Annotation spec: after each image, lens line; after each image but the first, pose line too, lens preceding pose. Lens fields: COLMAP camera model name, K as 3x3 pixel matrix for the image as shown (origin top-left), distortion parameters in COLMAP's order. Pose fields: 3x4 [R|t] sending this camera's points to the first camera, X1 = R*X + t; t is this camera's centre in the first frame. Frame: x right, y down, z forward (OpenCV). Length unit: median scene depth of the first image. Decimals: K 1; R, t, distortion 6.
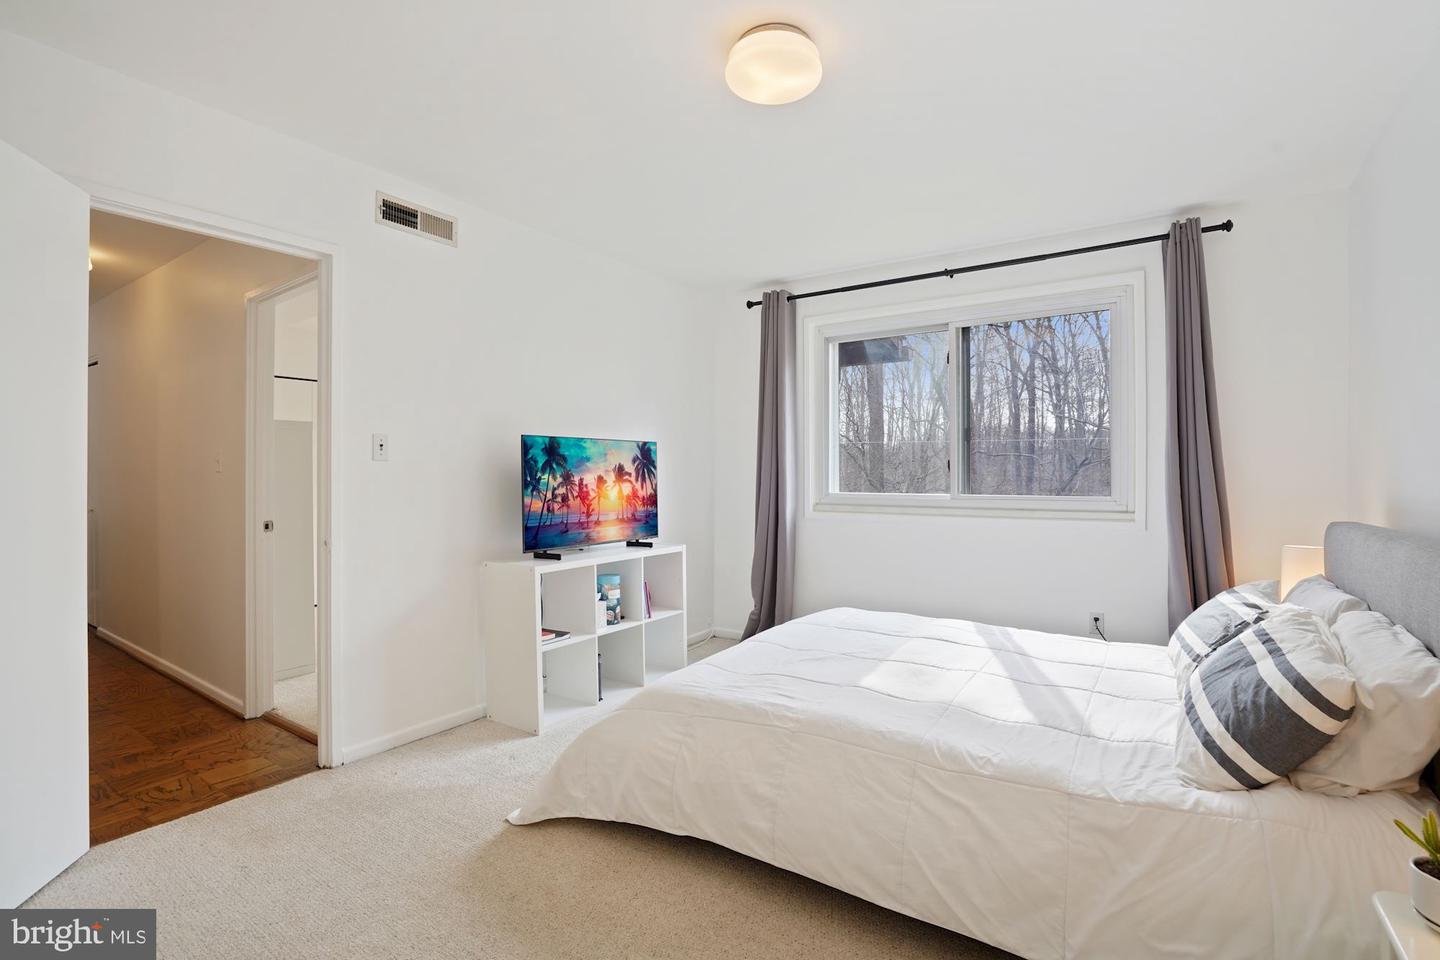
lens RADIAL K [[673.4, 0, 718.1], [0, 673.4, 491.6], [0, 0, 1]] dist [-0.060117, 0.023438]
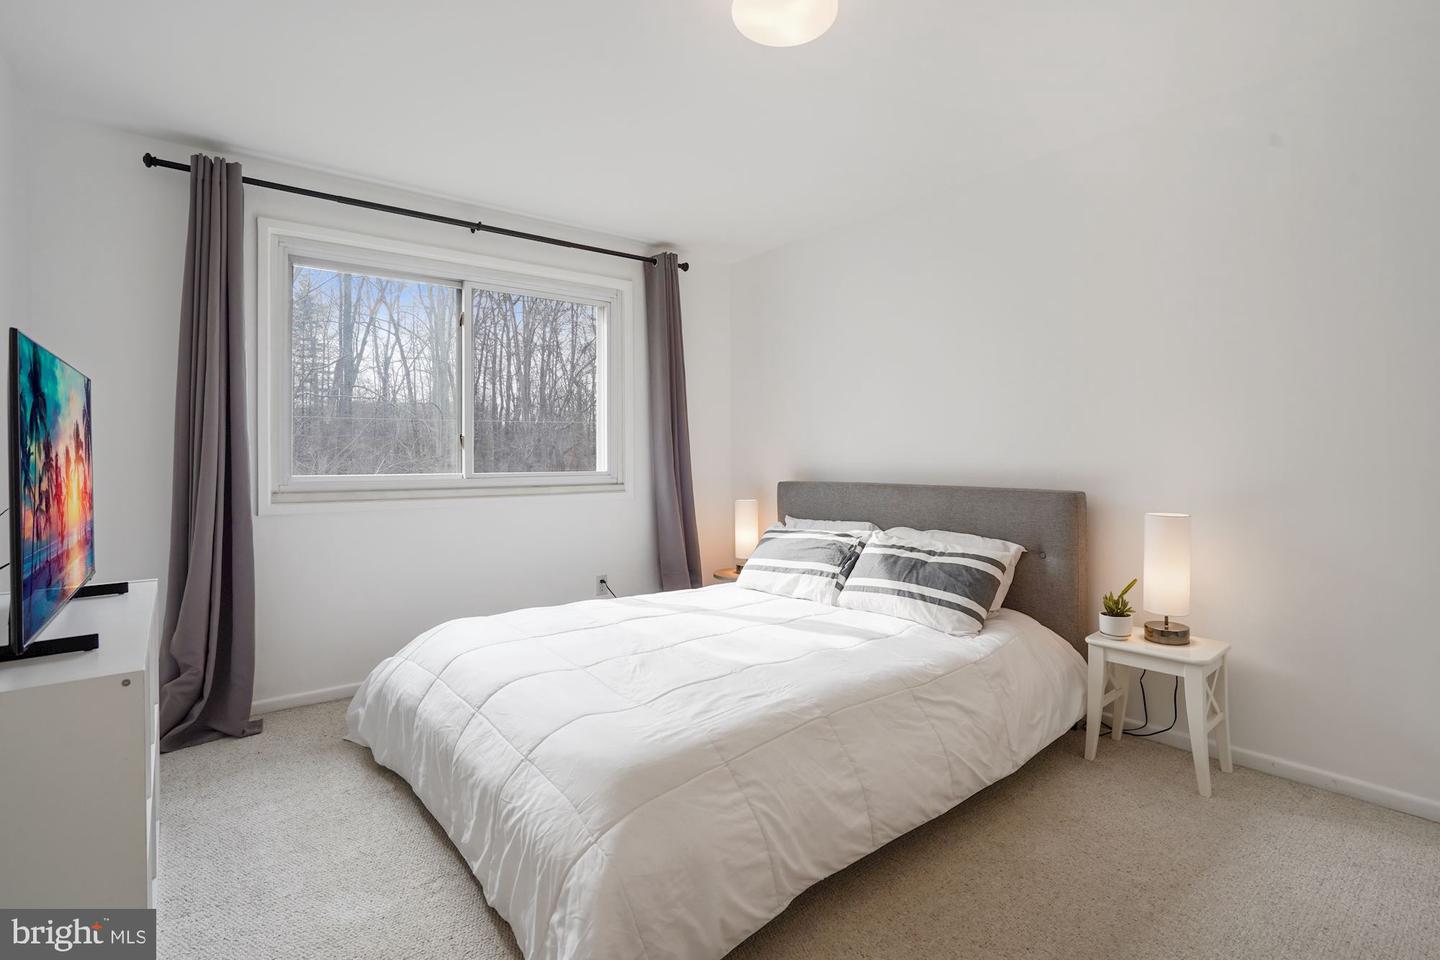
lens RADIAL K [[676.4, 0, 709.5], [0, 676.4, 465.6], [0, 0, 1]] dist [-0.060675, 0.025260]
pose [[0.301330, -0.011574, 0.953450, -0.705915], [0.024270, 0.999695, 0.004465, -0.003964], [-0.953211, 0.021795, 0.301519, 0.727284]]
